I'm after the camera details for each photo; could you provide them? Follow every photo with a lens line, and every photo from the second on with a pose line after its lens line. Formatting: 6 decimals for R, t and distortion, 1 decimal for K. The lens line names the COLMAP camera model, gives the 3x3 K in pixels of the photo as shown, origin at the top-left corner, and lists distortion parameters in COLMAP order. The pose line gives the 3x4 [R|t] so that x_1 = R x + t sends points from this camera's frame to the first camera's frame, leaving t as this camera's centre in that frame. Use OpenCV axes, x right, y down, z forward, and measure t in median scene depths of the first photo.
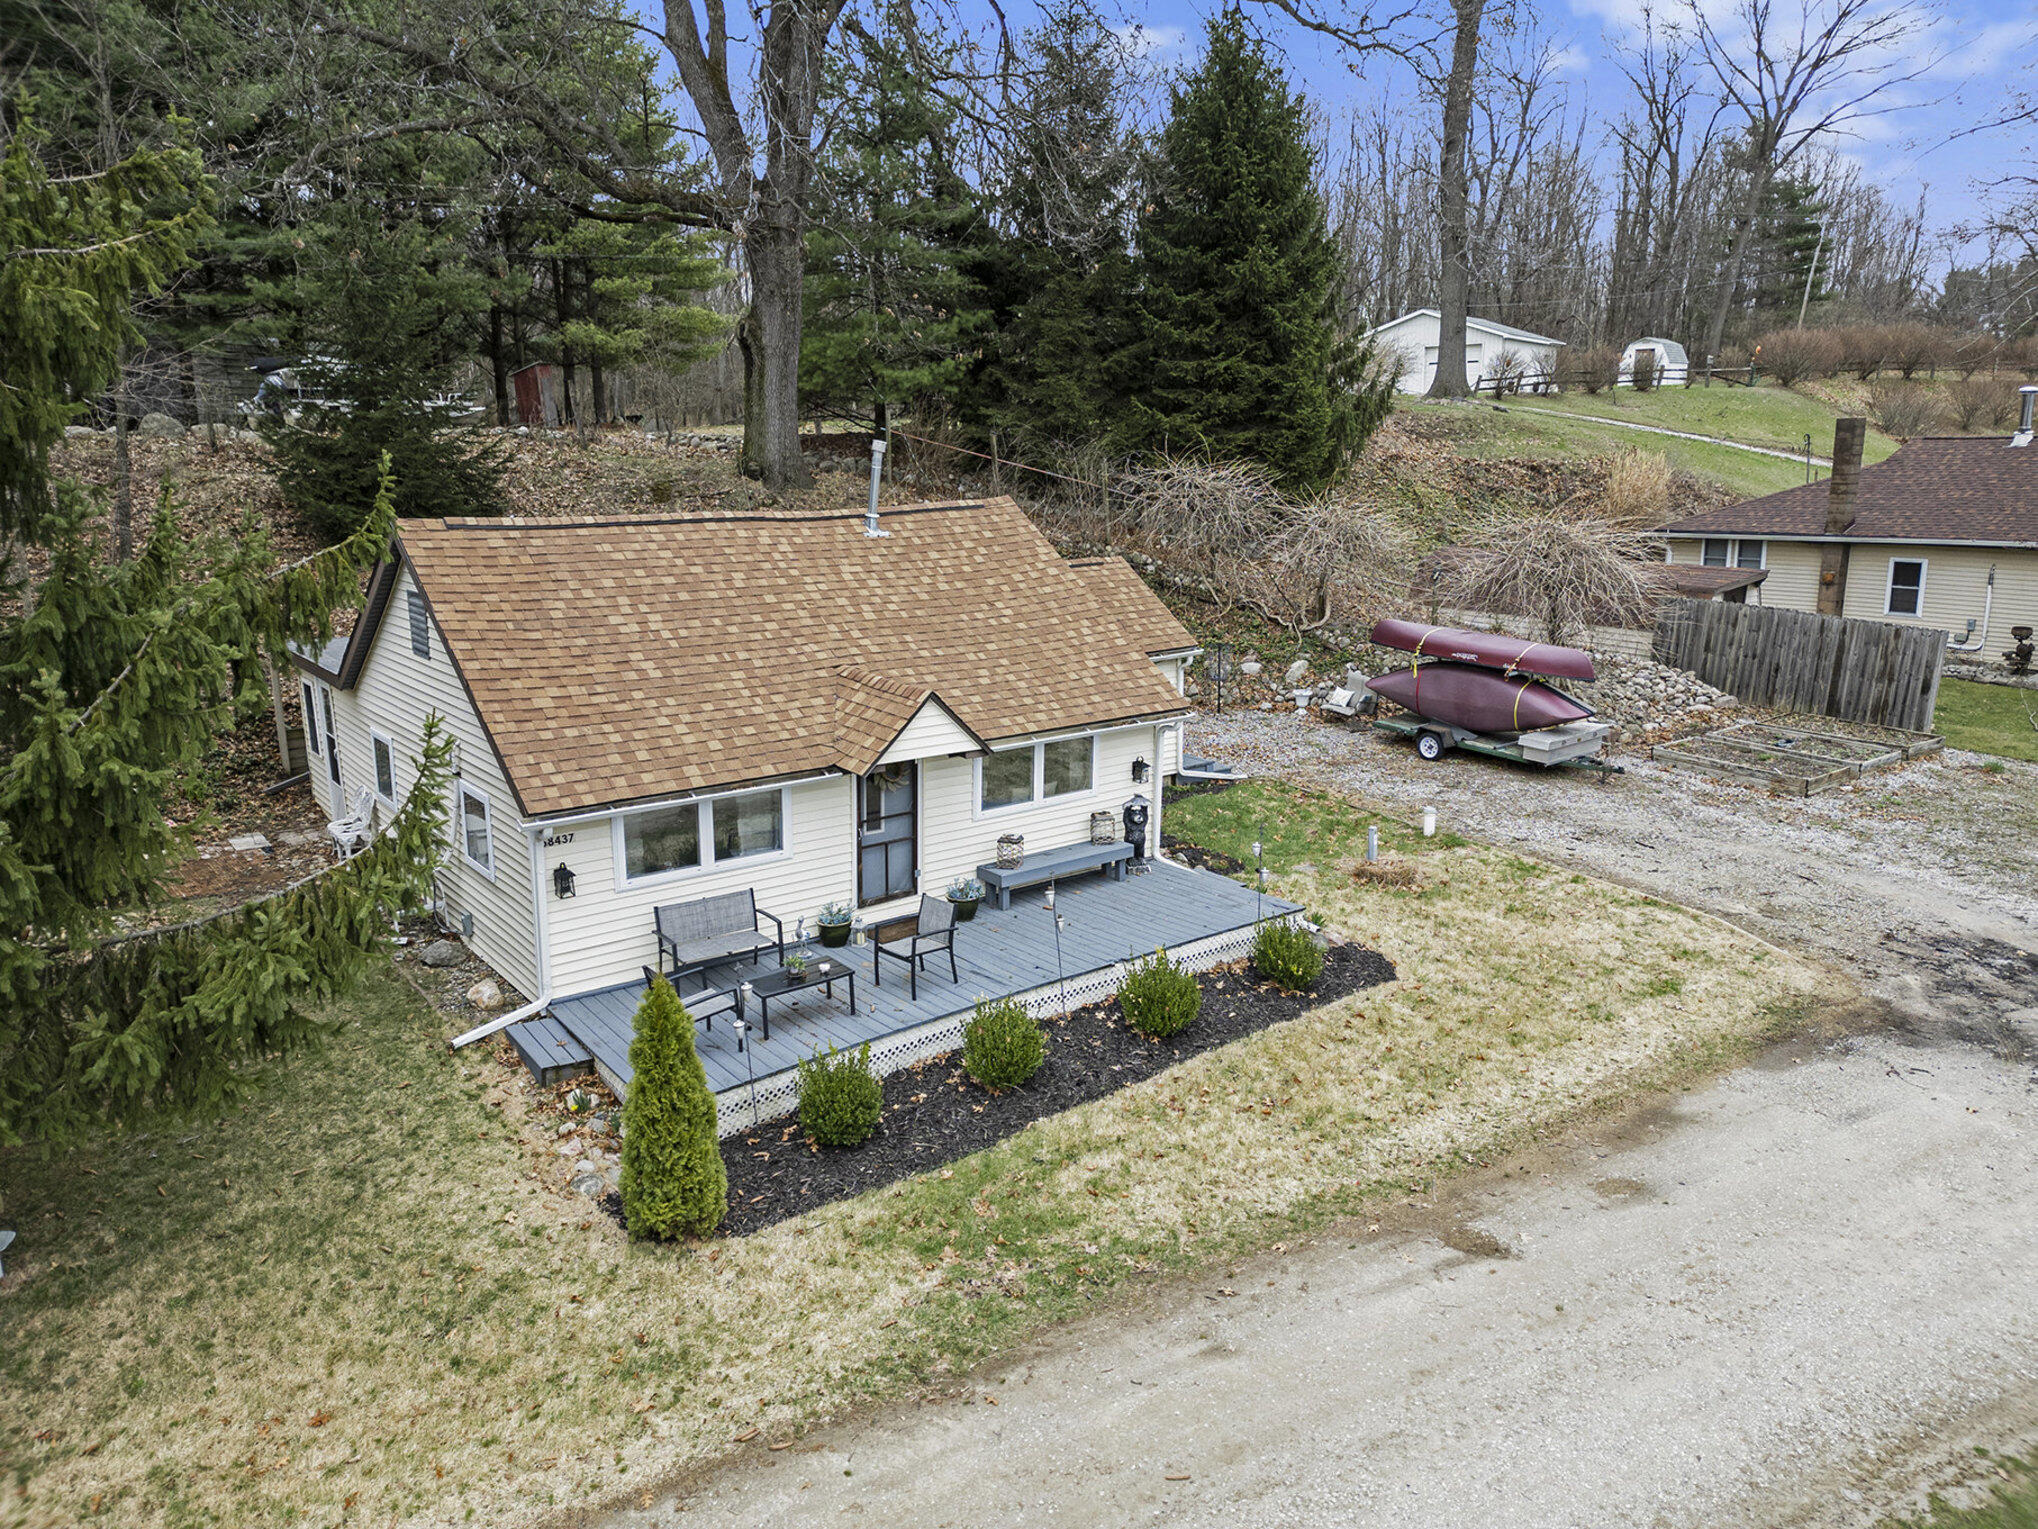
lens RADIAL K [[1416.6, 0, 1019.0], [0, 1416.6, 764.5], [0, 0, 1]] dist [0.109976, -0.138603]
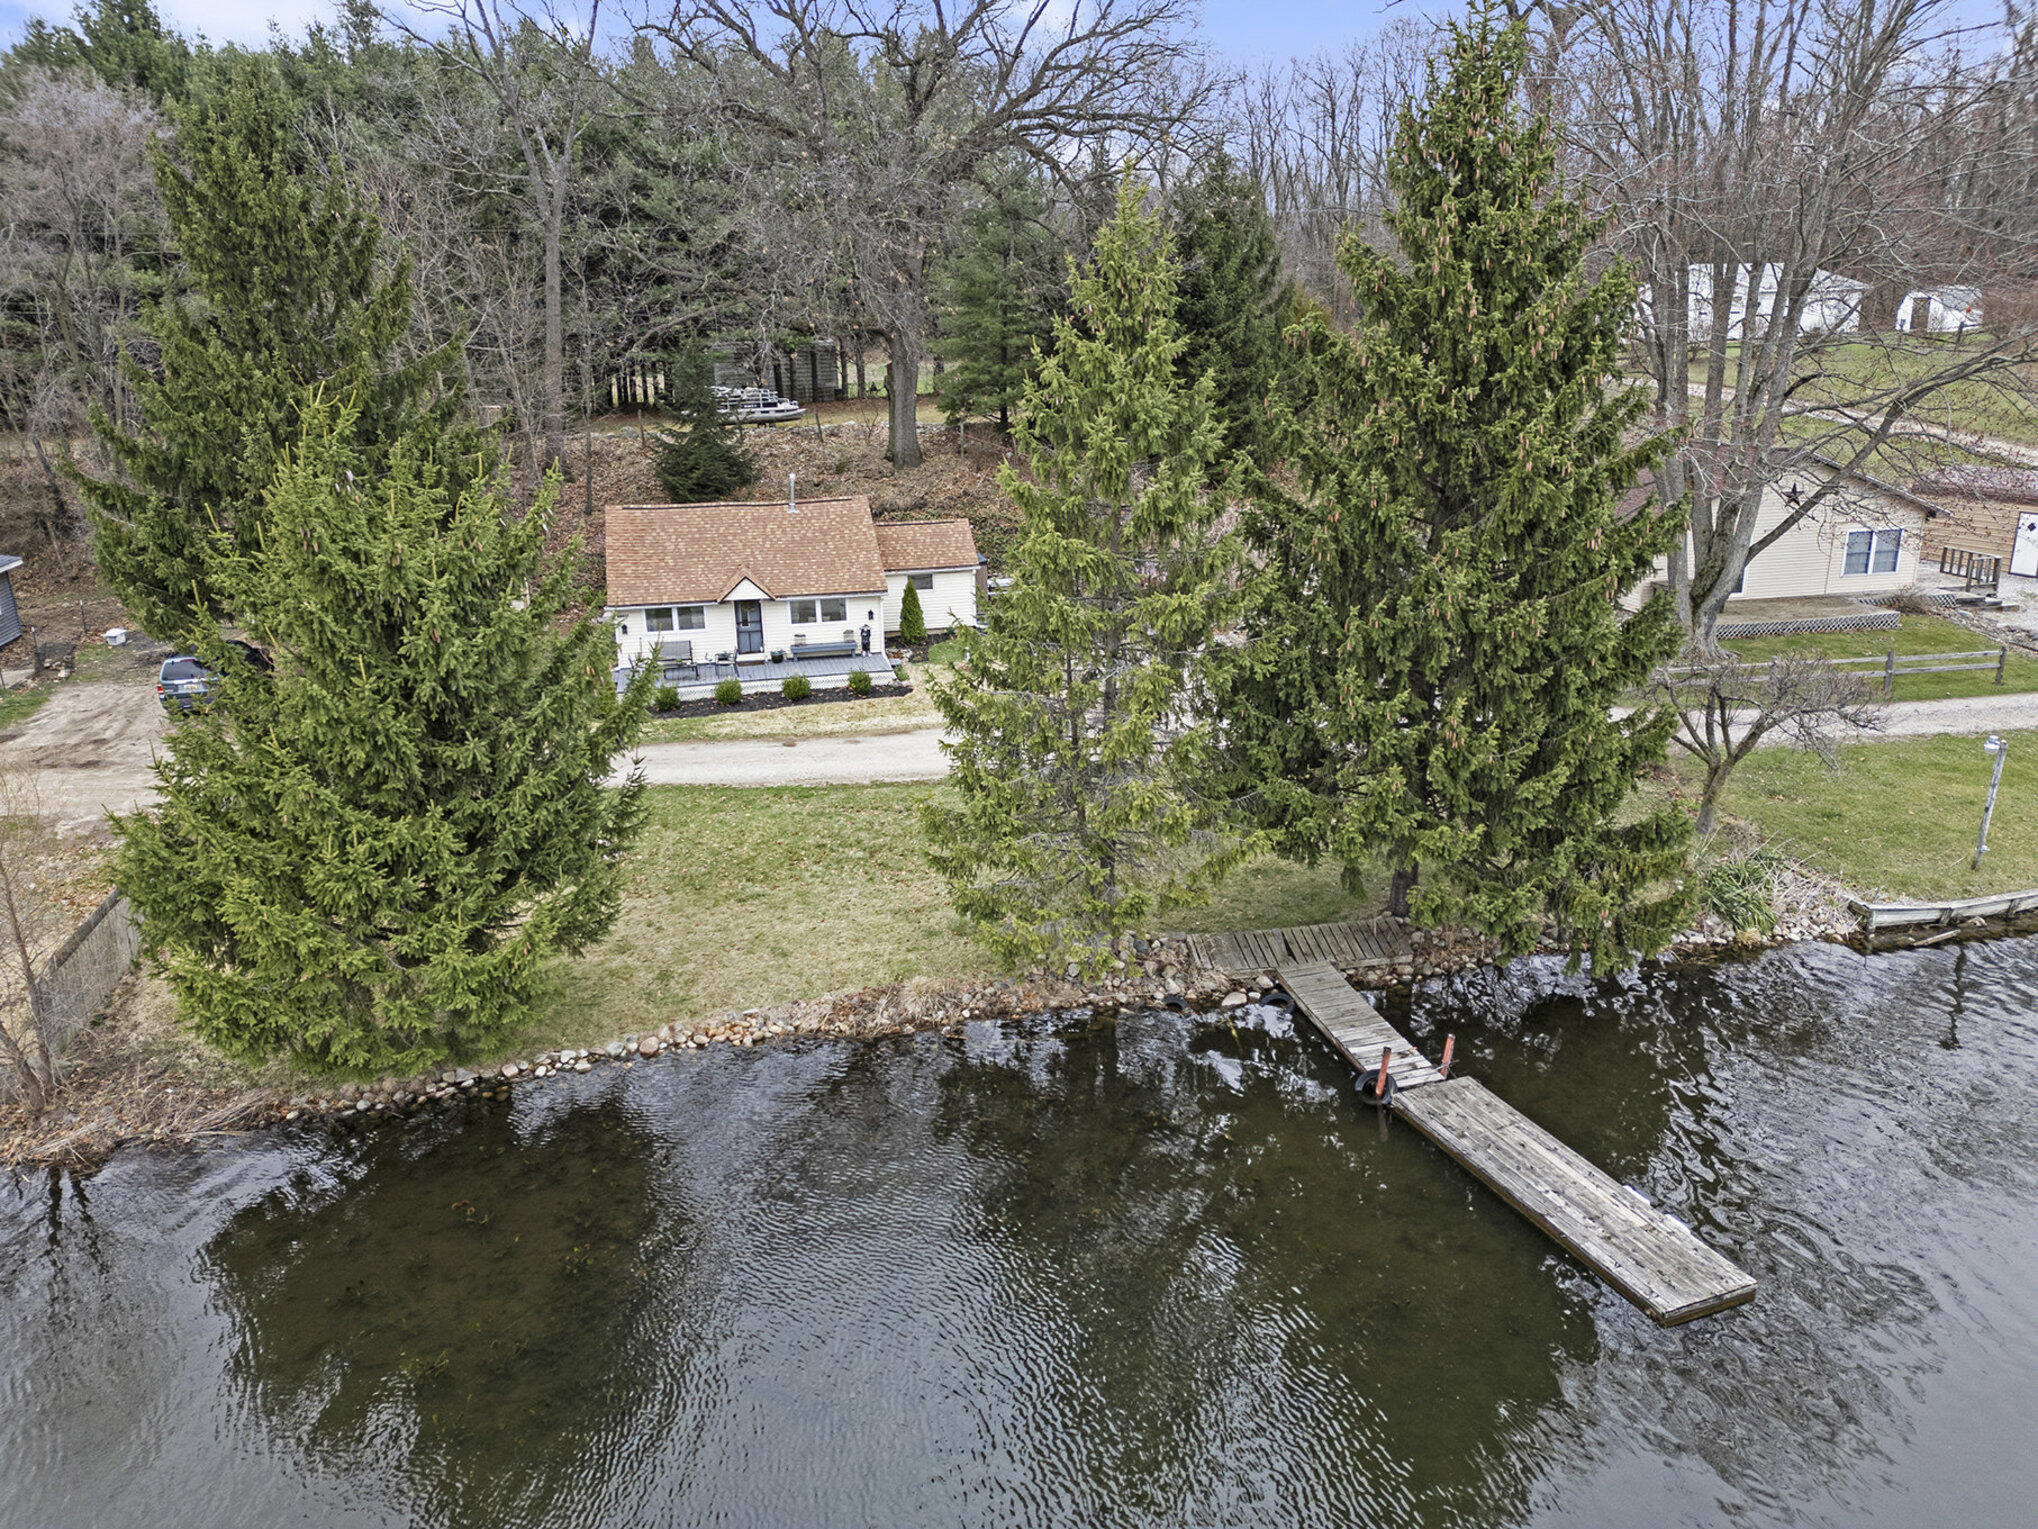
lens RADIAL K [[1416.6, 0, 1019.0], [0, 1416.6, 764.5], [0, 0, 1]] dist [0.109976, -0.138603]
pose [[0.908177, 0.110618, -0.403707, 1.551193], [-0.080559, 0.992610, 0.090756, 0.020013], [0.410762, -0.049900, 0.910376, -1.323244]]
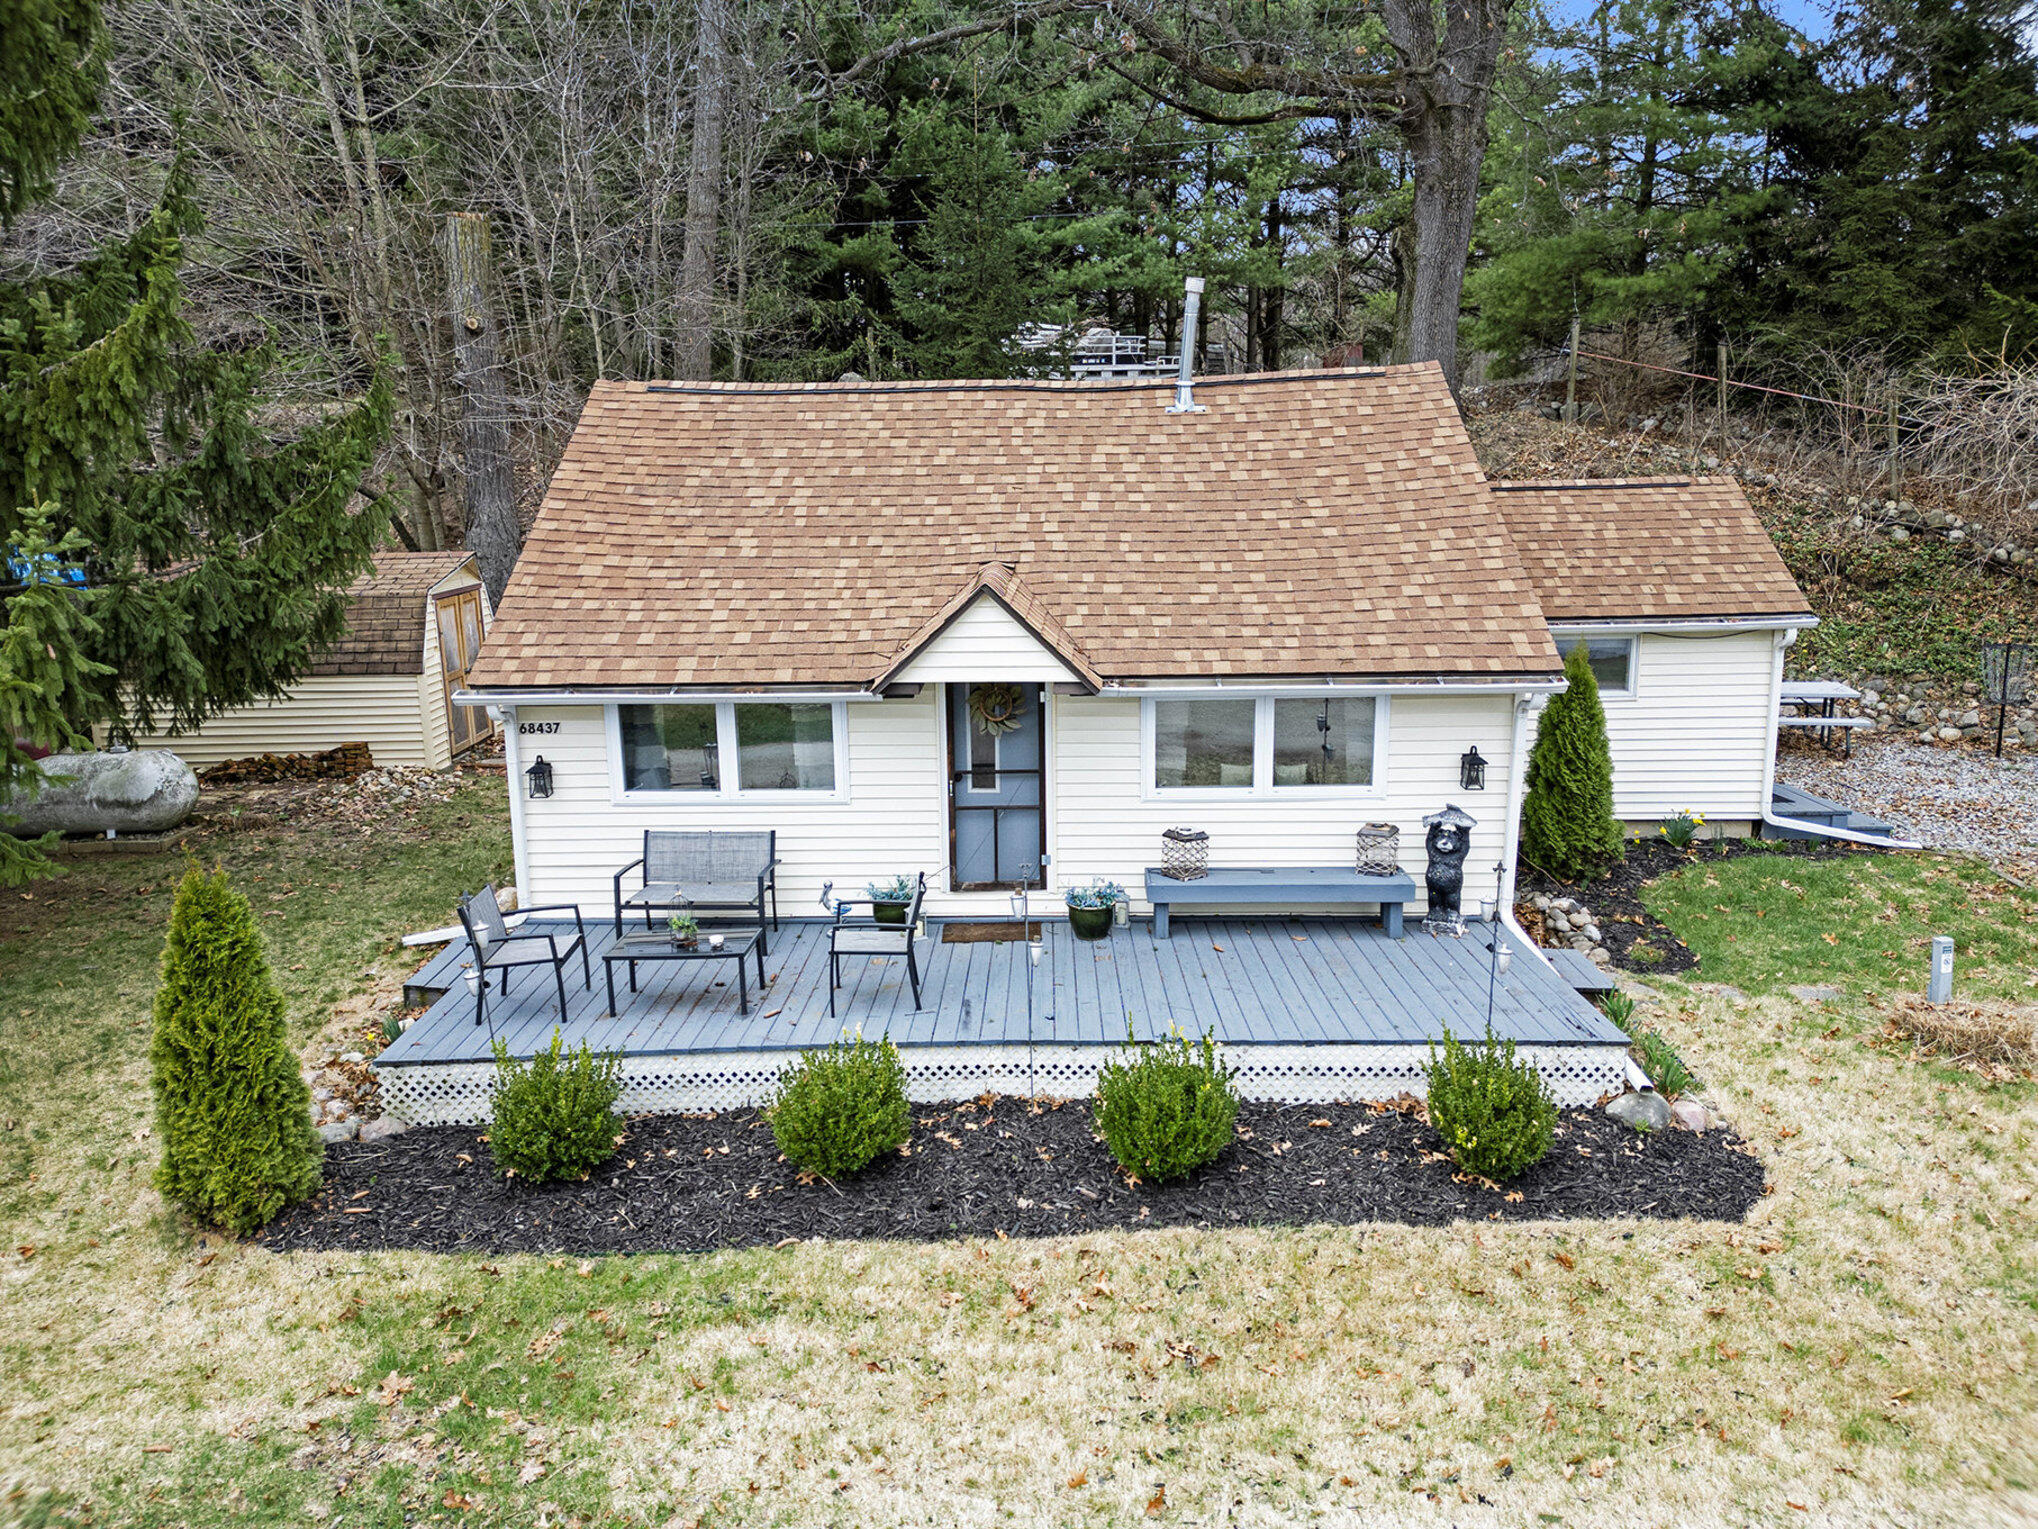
lens RADIAL K [[1416.6, 0, 1019.0], [0, 1416.6, 764.5], [0, 0, 1]] dist [0.109976, -0.138603]
pose [[0.780866, 0.116694, -0.613702, 0.362073], [-0.131452, 0.991096, 0.021197, 0.017227], [0.610711, 0.064121, 0.789253, 0.454507]]
